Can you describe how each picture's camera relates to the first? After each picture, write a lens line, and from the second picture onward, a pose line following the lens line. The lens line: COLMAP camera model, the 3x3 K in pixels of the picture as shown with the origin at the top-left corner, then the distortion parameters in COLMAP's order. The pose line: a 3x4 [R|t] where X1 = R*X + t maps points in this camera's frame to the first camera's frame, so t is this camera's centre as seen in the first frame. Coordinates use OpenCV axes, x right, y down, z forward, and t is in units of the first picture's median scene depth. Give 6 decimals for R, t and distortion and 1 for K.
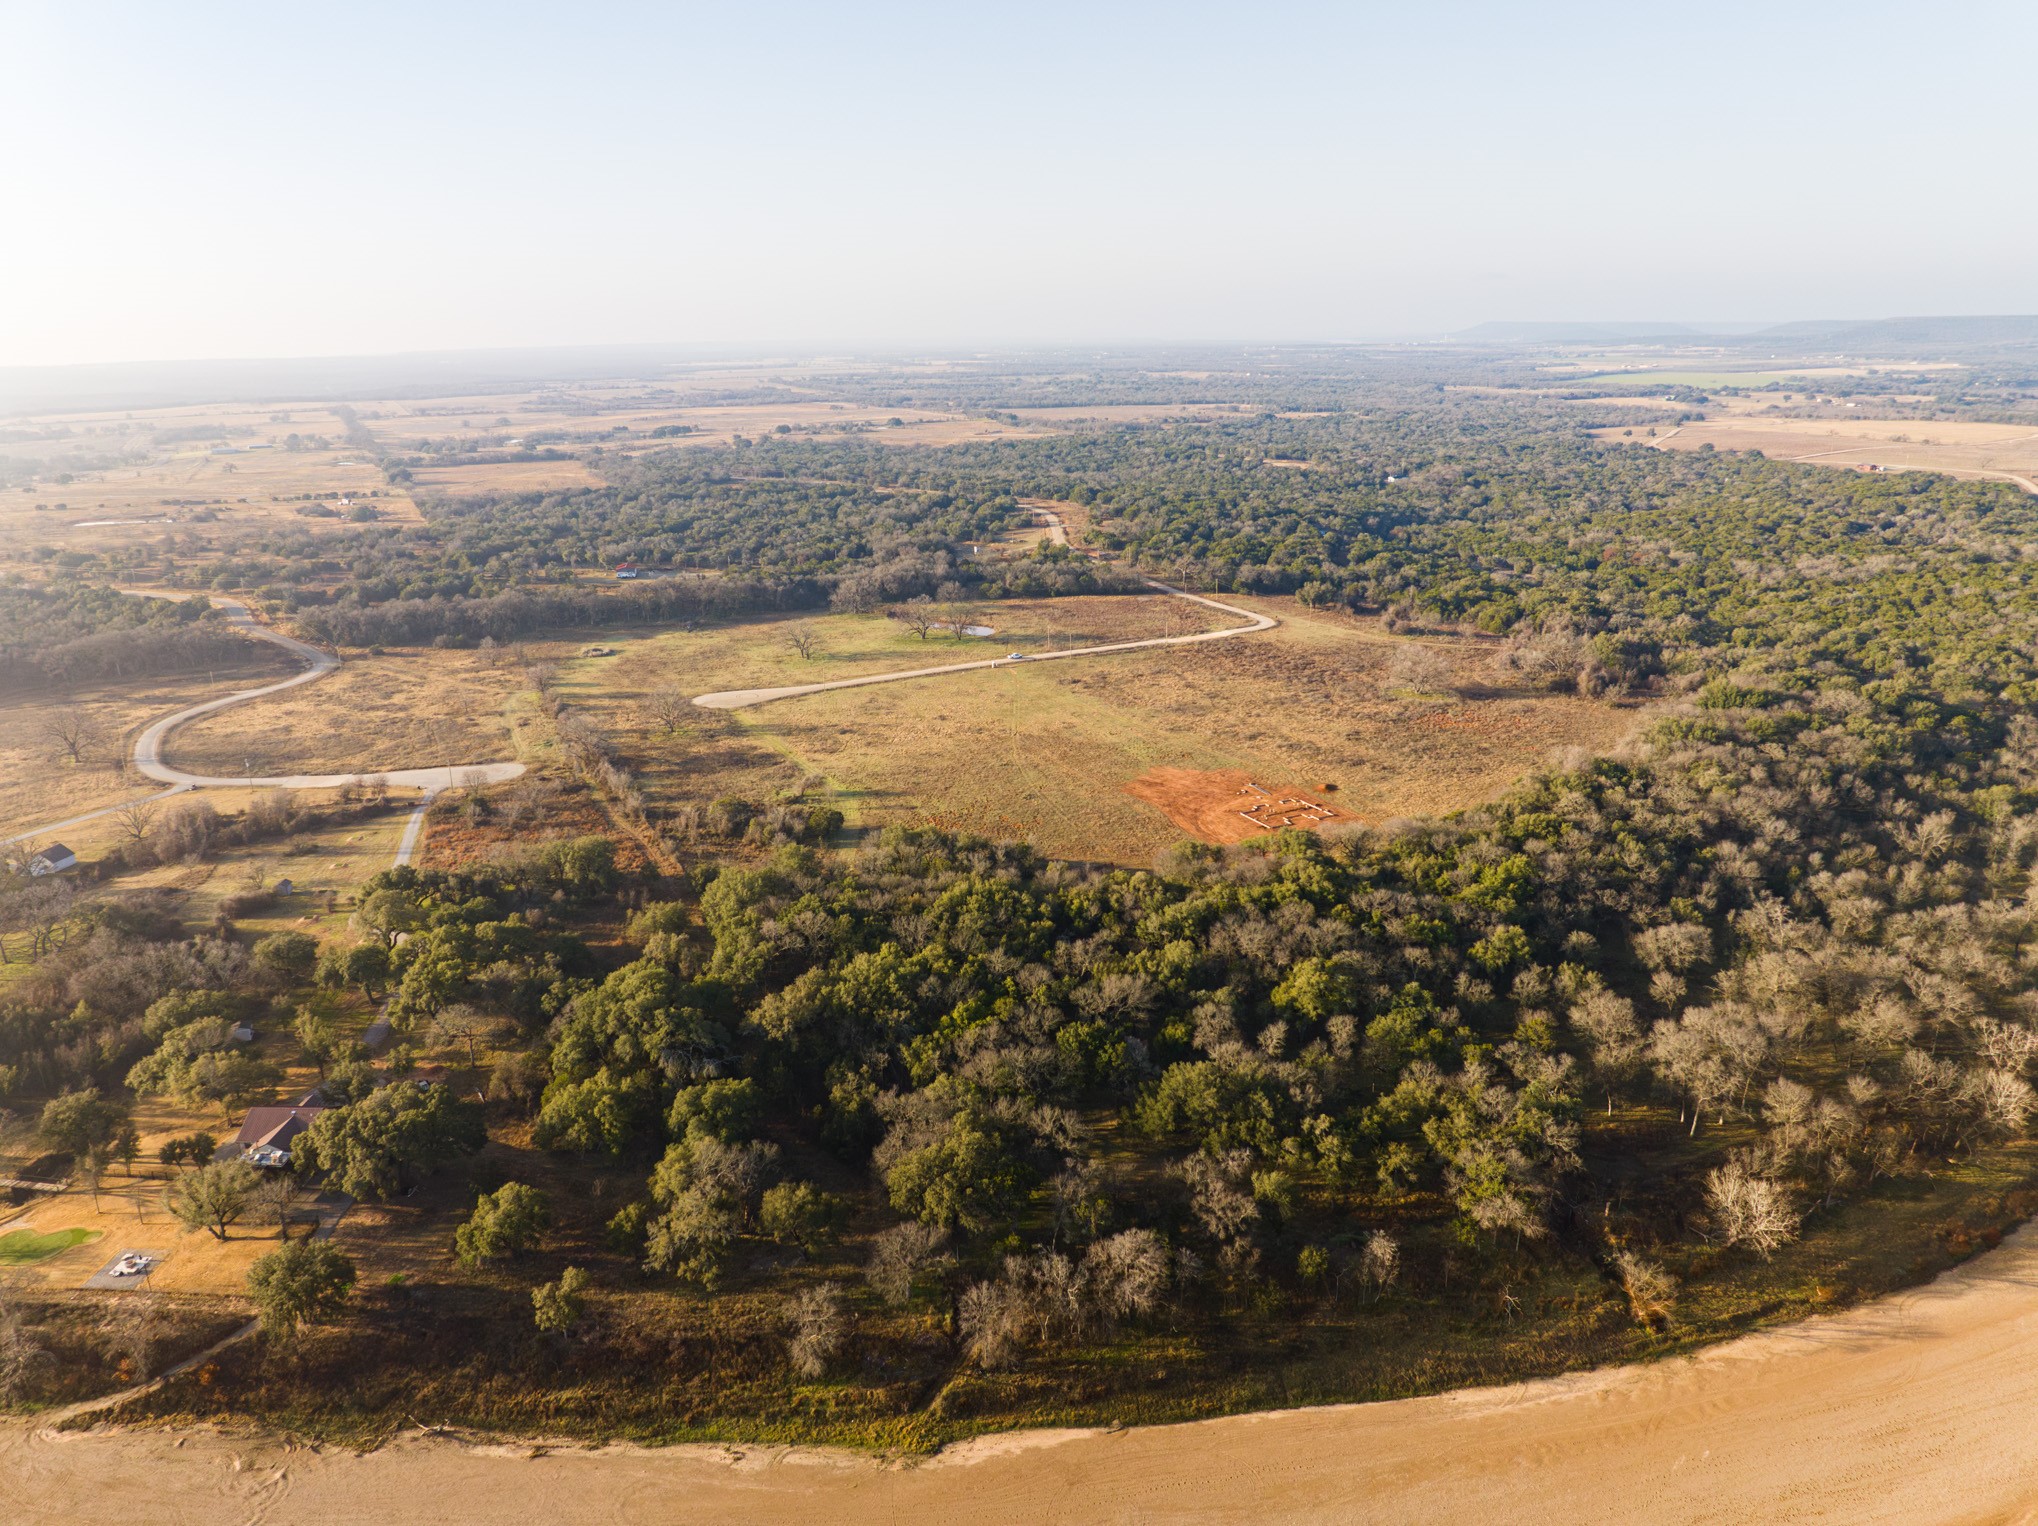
lens RADIAL K [[1429.7, 0, 1021.8], [0, 1429.7, 760.9], [0, 0, 1]] dist [-0.045975, 0.013188]
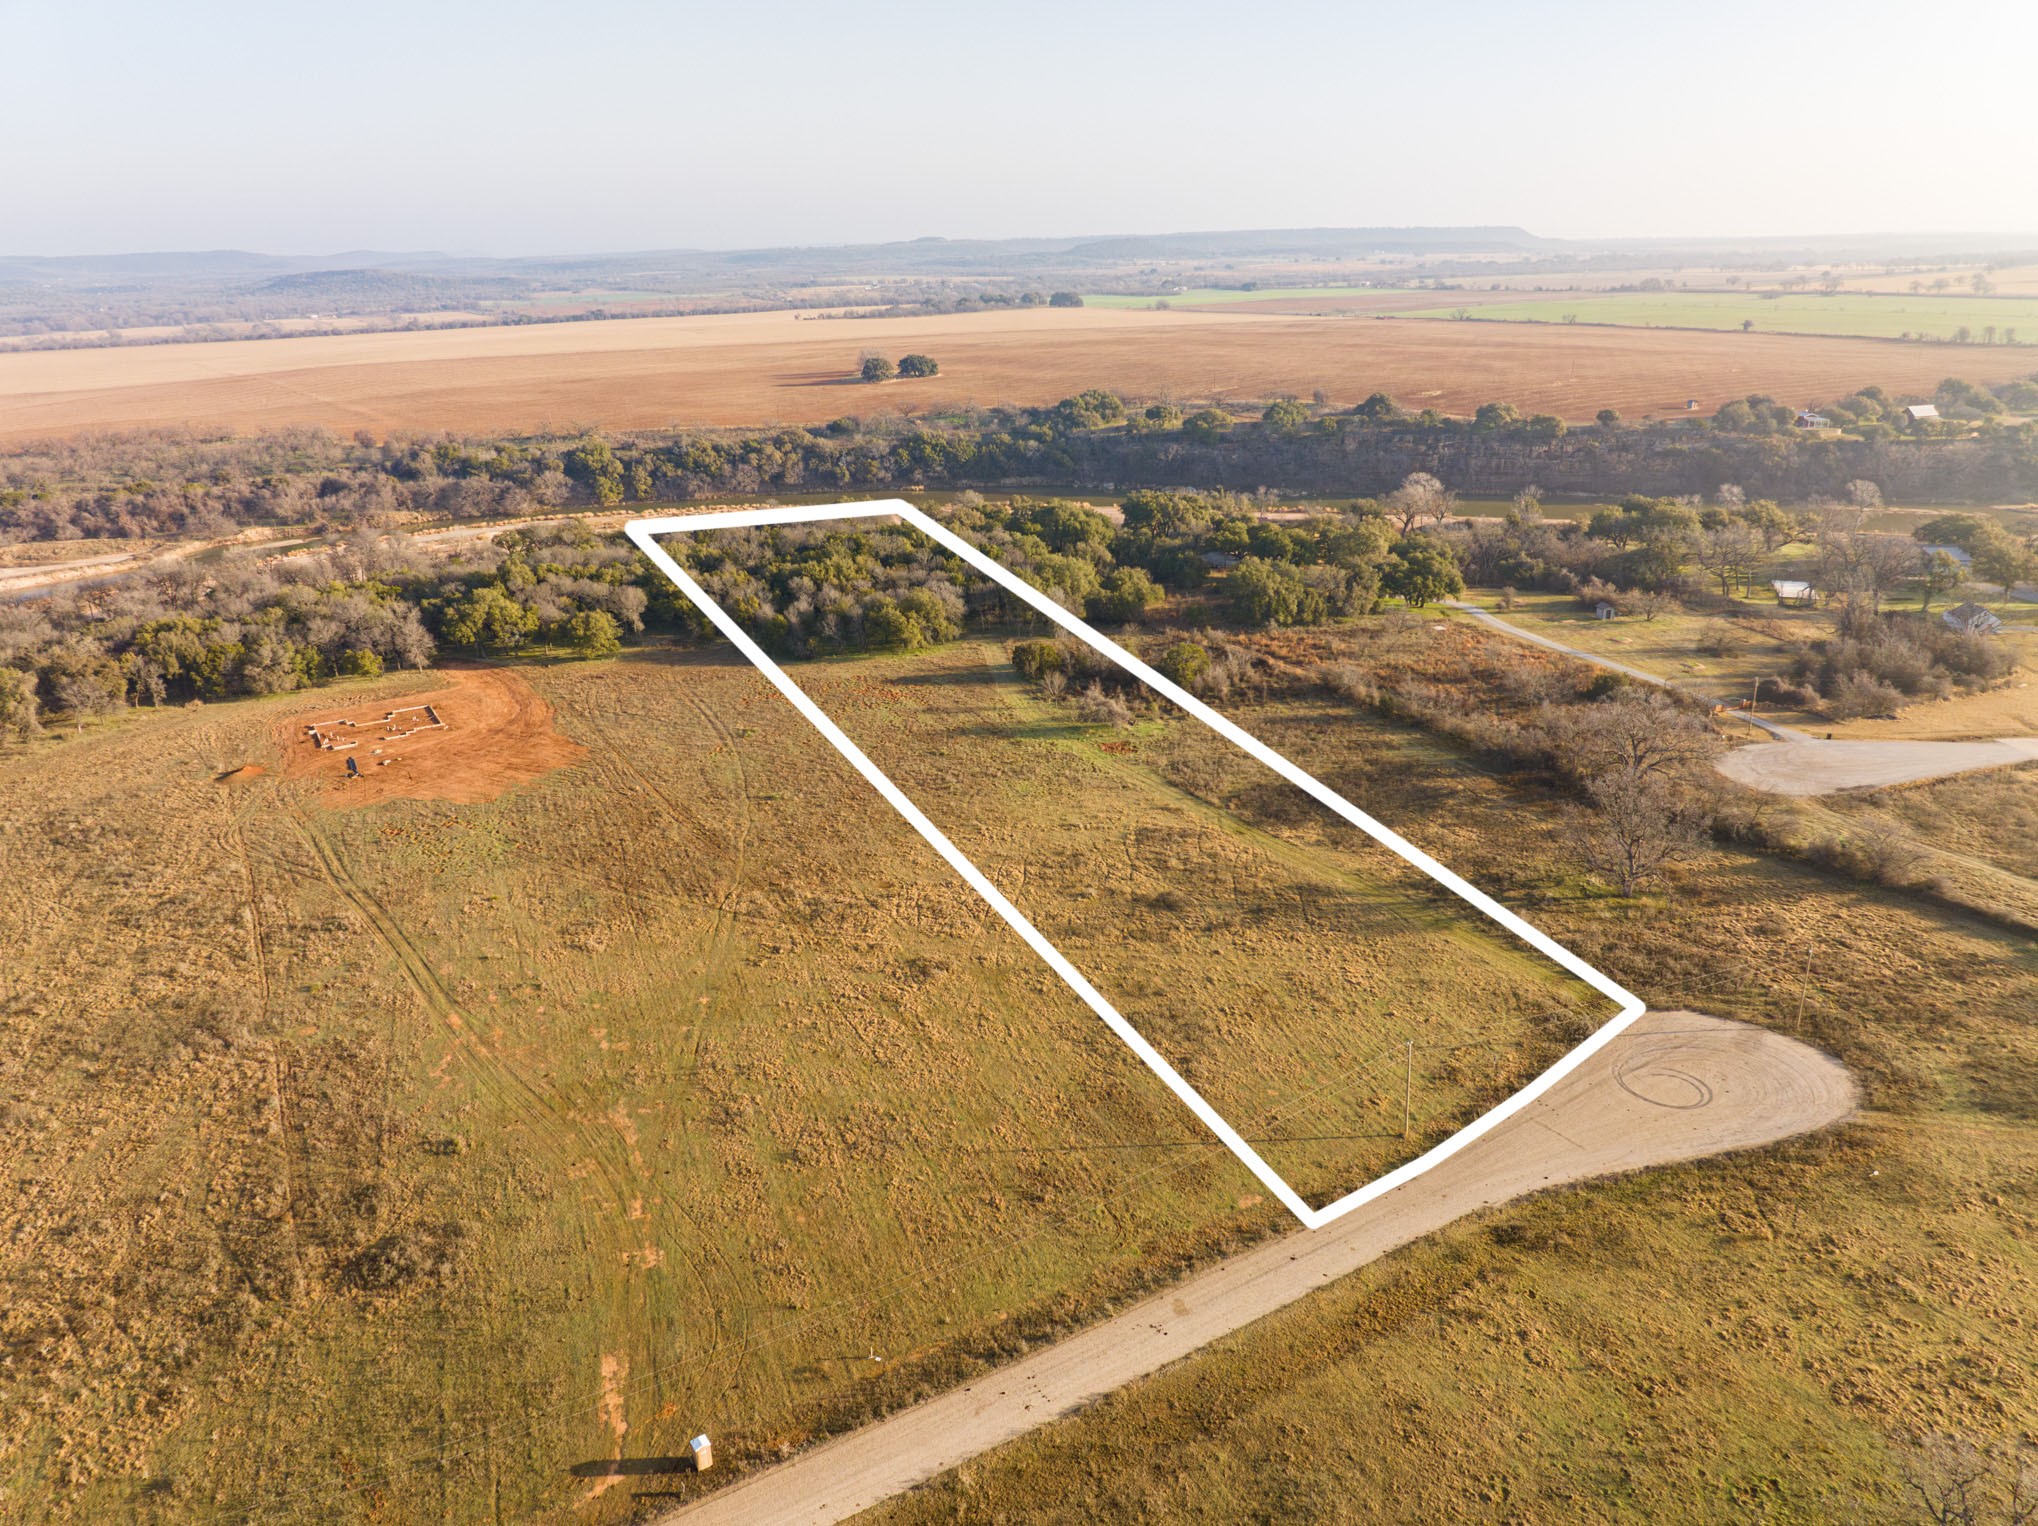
lens RADIAL K [[1429.7, 0, 1023.8], [0, 1429.7, 758.5], [0, 0, 1]] dist [-0.045975, 0.013188]
pose [[-0.995658, 0.069696, -0.061704, -0.098707], [0.018799, 0.799770, 0.600013, -0.434167], [0.091168, 0.596247, -0.797607, 1.955705]]
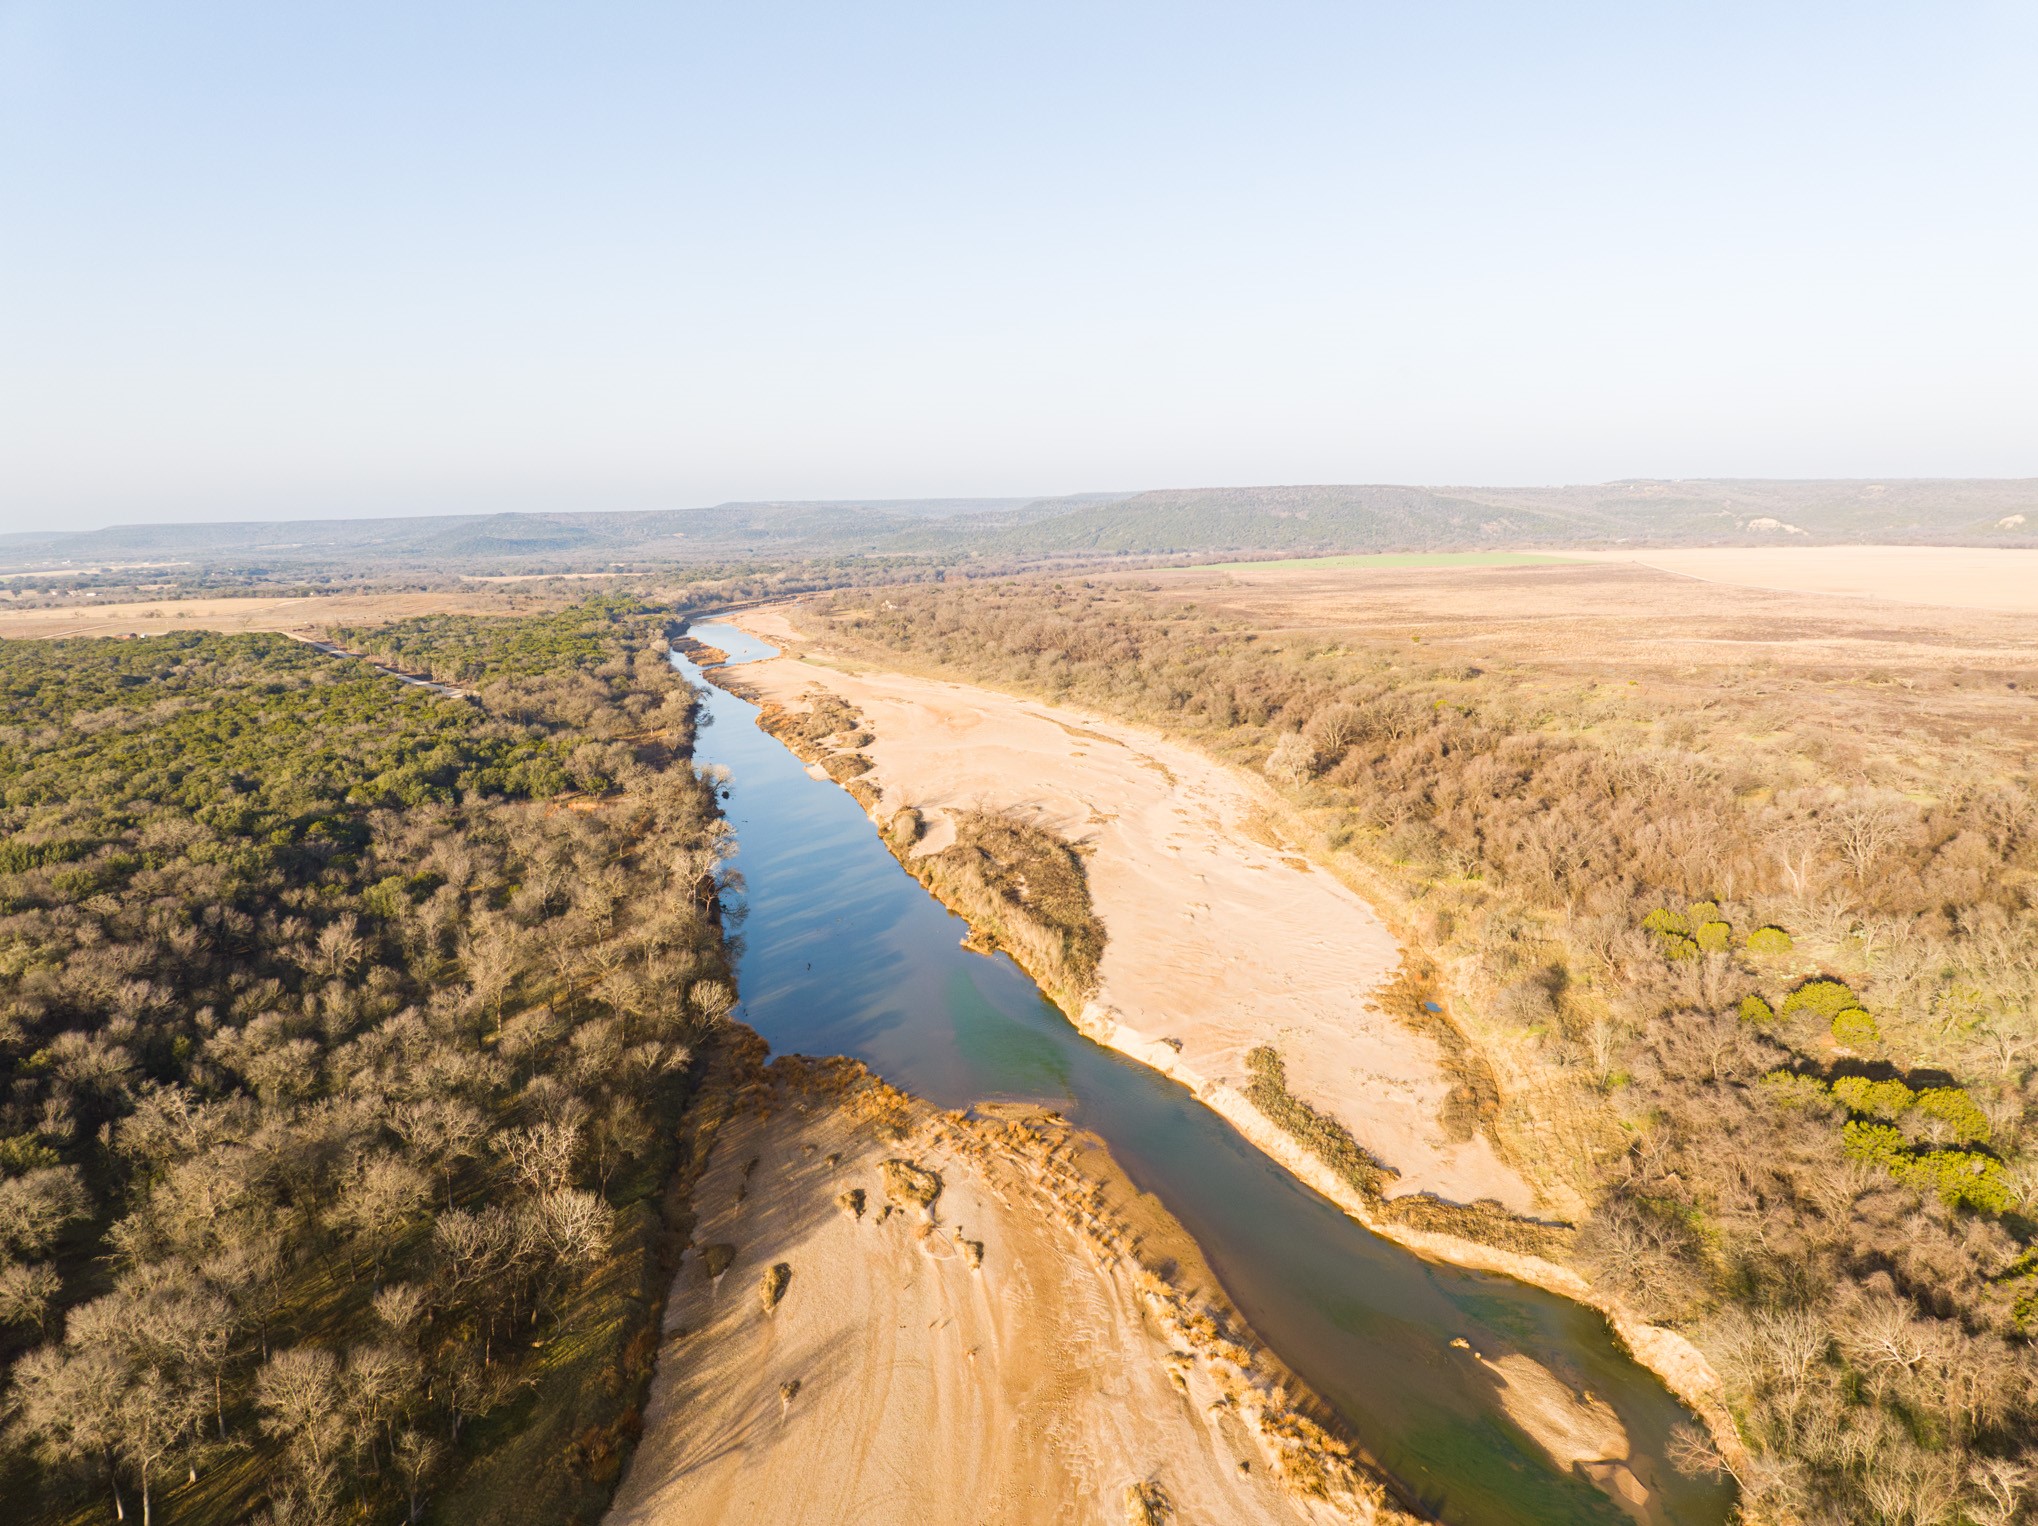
lens RADIAL K [[1429.7, 0, 1033.2], [0, 1429.7, 757.3], [0, 0, 1]] dist [-0.045975, 0.013188]
pose [[0.444997, -0.136505, 0.885068, 0.151106], [0.268575, 0.963164, 0.013515, 0.048849], [-0.854310, 0.231693, 0.465266, 0.306936]]
